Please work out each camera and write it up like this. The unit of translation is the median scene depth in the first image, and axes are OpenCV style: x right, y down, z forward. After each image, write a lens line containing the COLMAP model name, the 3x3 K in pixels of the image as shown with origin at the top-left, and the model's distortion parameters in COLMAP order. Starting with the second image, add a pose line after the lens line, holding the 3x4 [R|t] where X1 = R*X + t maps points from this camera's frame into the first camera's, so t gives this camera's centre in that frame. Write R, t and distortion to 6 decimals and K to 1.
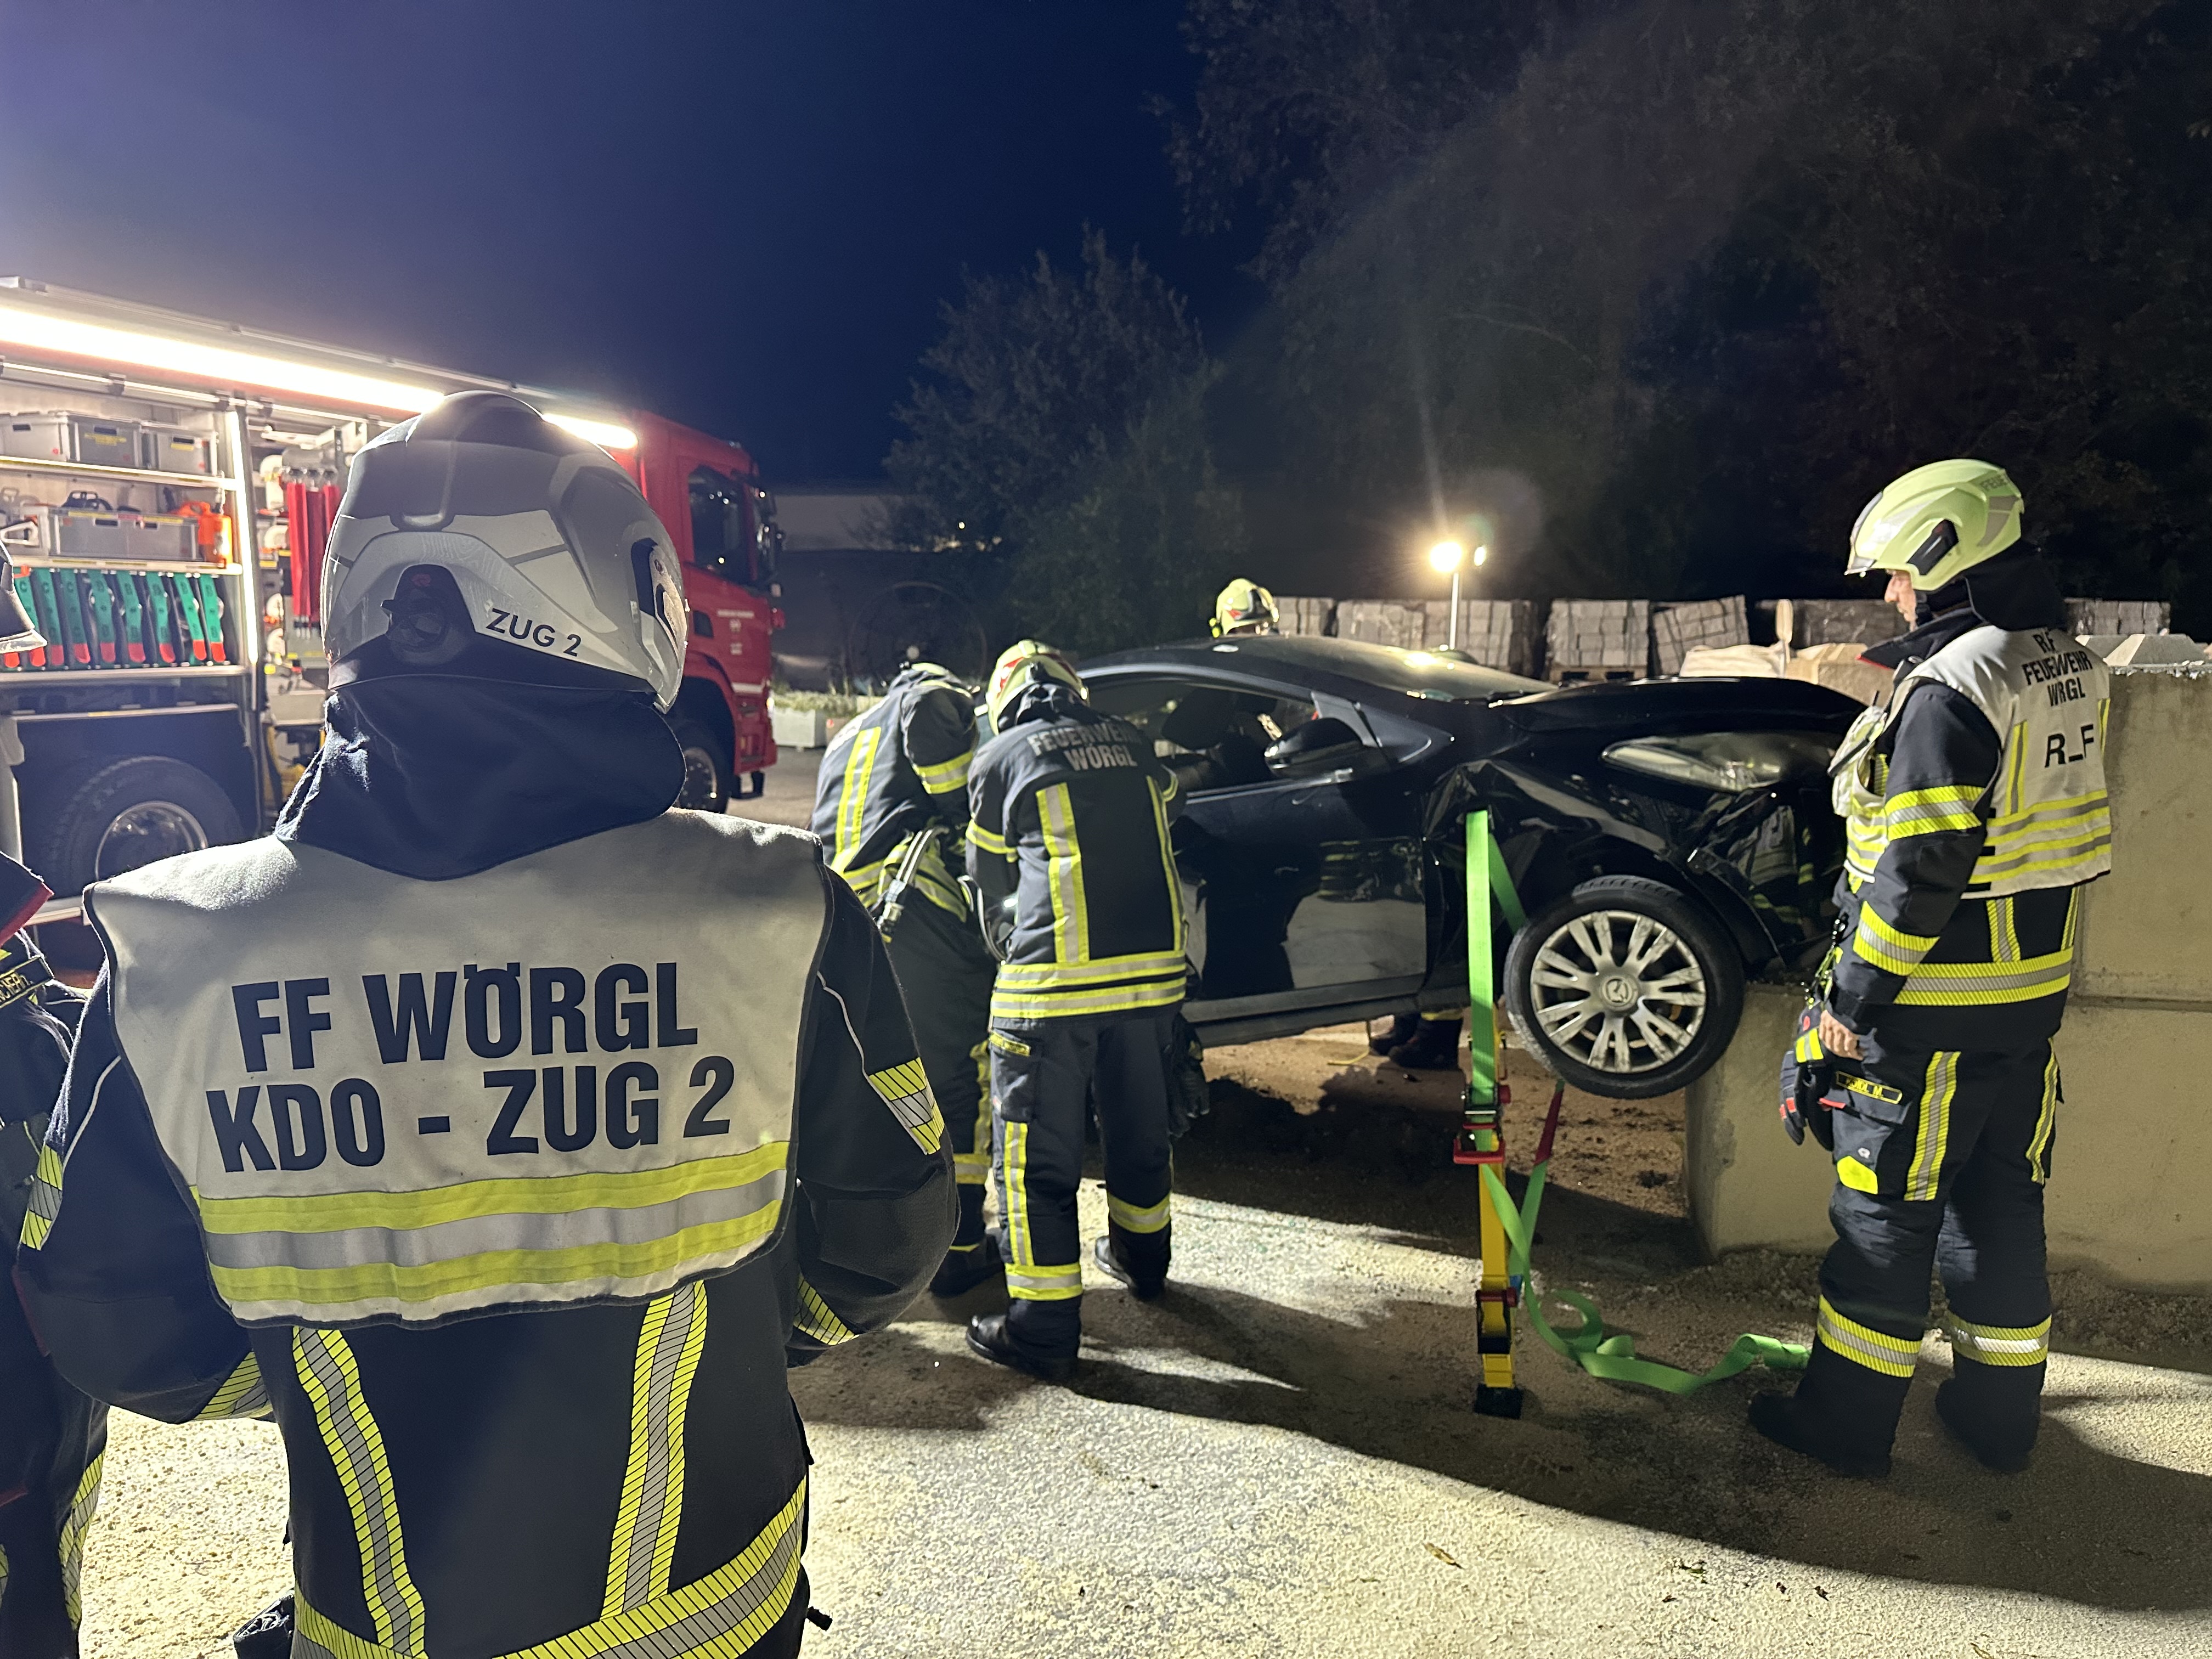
lens RADIAL K [[1539.9, 0, 1106.0], [0, 1539.9, 829.5], [0, 0, 1]] dist [0.109005, -0.136290]
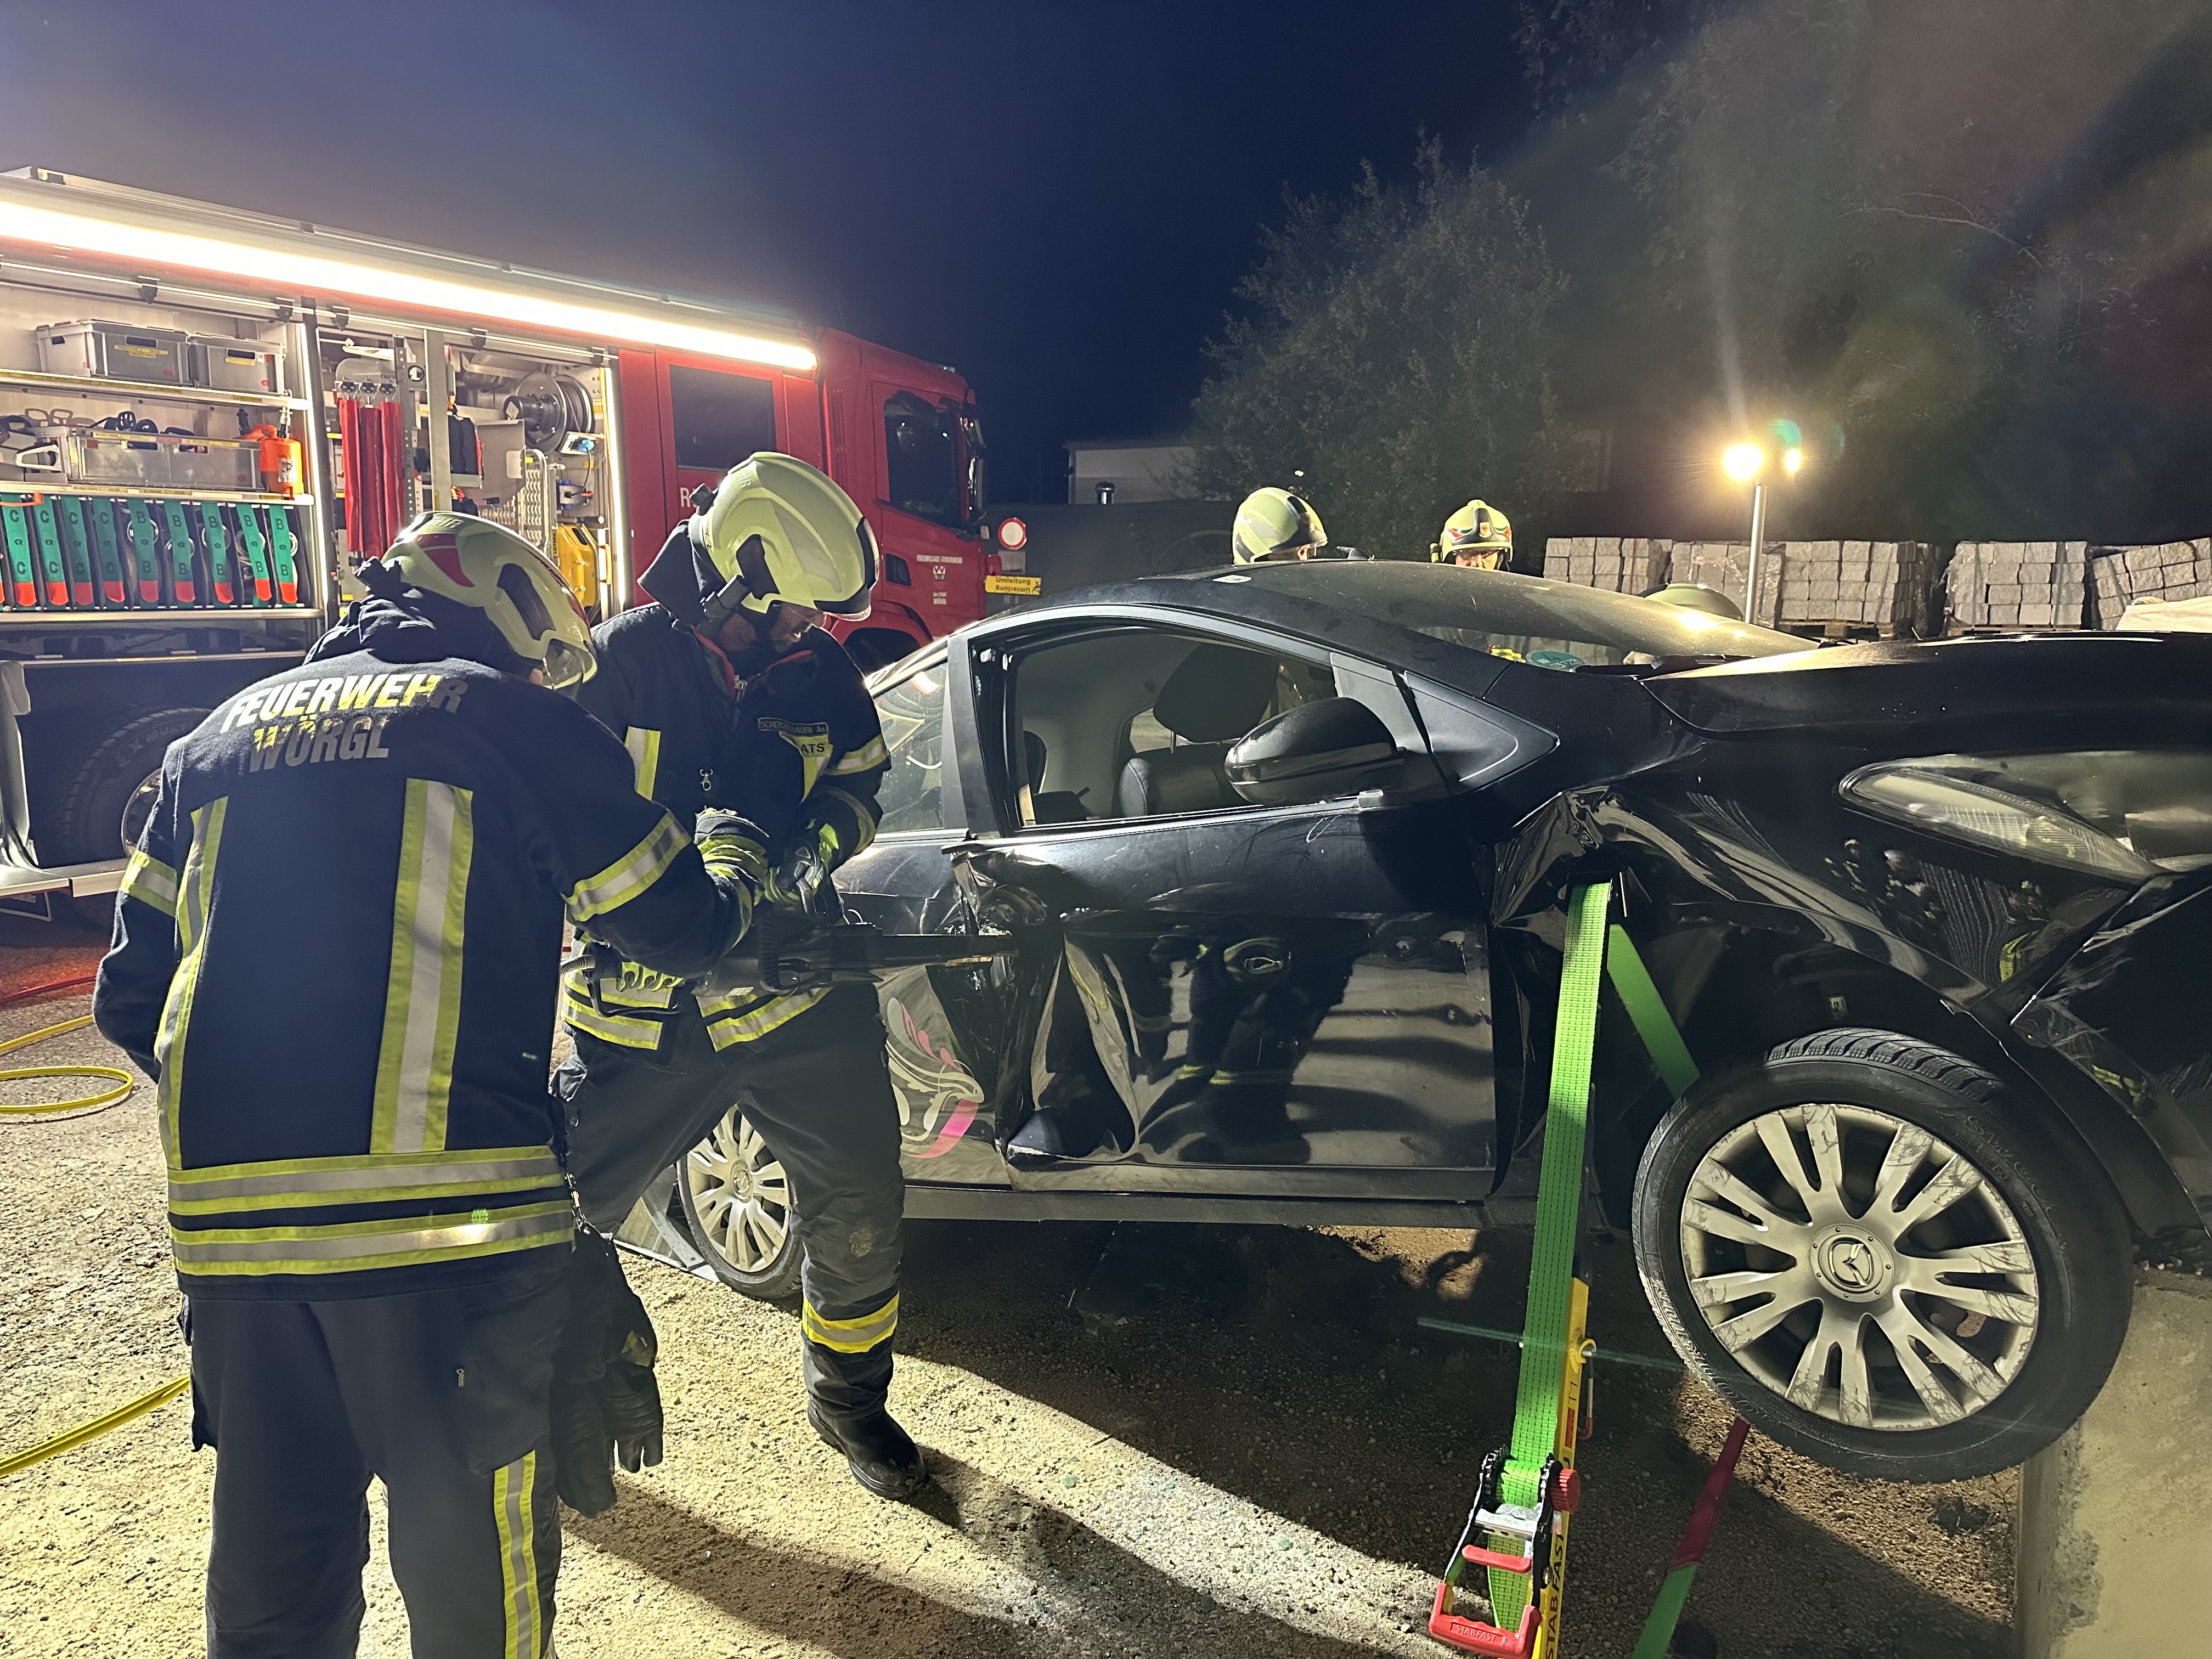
lens RADIAL K [[1562.0, 0, 1108.9], [0, 1562.0, 819.0], [0, 0, 1]] dist [0.056929, -0.072254]
pose [[0.973928, 0.037725, -0.223700, 0.105800], [-0.033195, 0.999161, 0.023981, -0.021881], [0.224417, -0.015930, 0.974363, 0.236579]]
